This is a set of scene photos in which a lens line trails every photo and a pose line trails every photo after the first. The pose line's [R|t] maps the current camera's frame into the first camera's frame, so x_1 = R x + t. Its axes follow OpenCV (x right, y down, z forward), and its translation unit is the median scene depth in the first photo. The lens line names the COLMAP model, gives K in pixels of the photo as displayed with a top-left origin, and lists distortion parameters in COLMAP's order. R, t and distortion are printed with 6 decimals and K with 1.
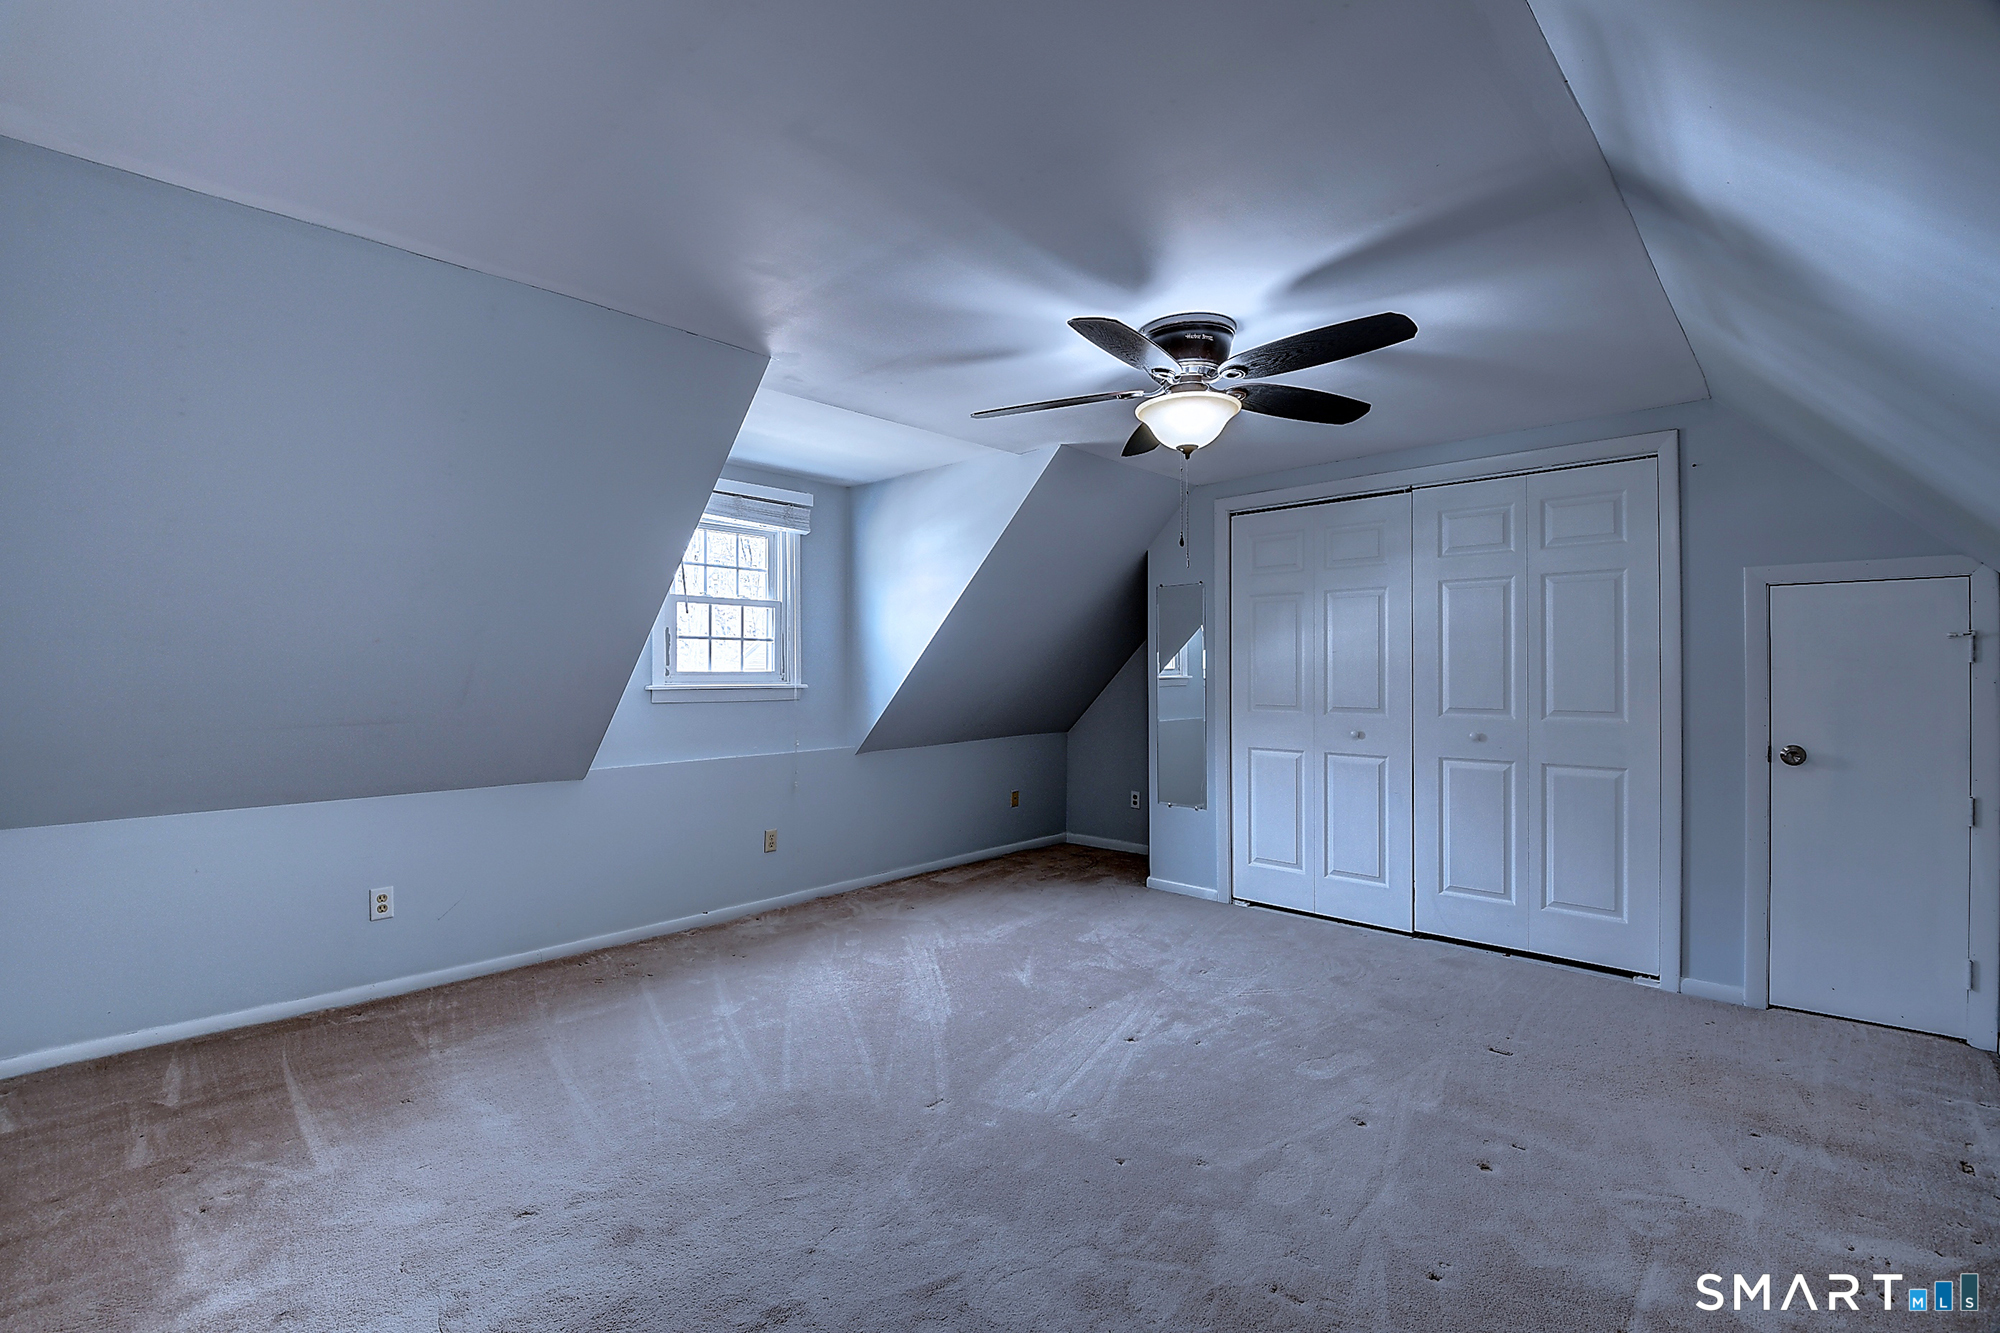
lens RADIAL K [[879.6, 0, 976.4], [0, 879.6, 666.2], [0, 0, 1]] dist [0.010285, -0.023713]
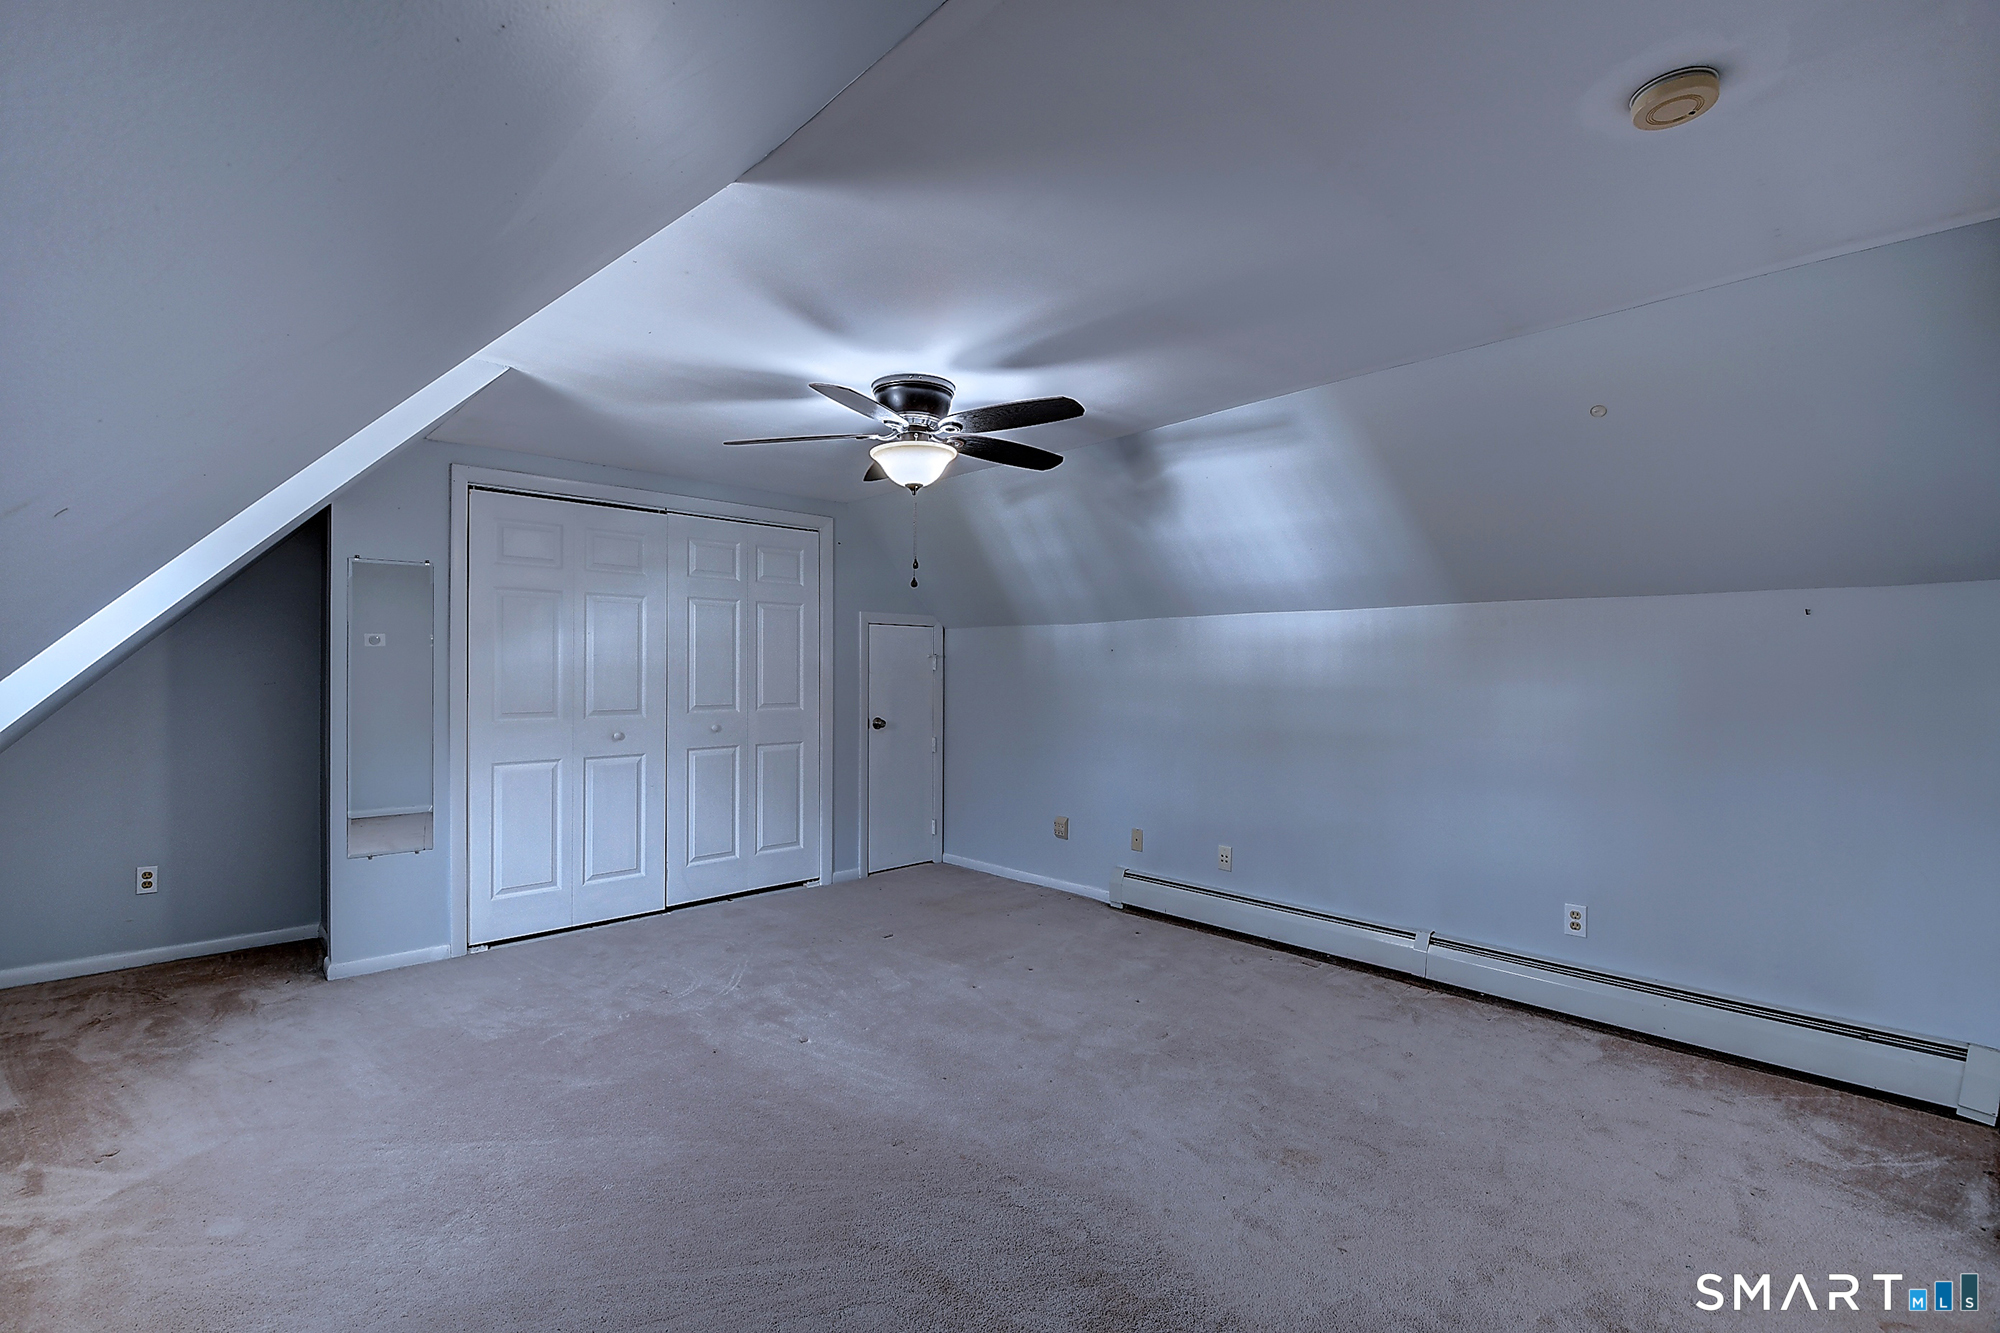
lens RADIAL K [[879.6, 0, 976.4], [0, 879.6, 666.2], [0, 0, 1]] dist [0.010285, -0.023713]
pose [[0.034116, 0.010167, 0.999366, -0.613298], [-0.005609, 0.999934, -0.009981, 0.003855], [-0.999402, -0.005264, 0.034171, 0.573572]]
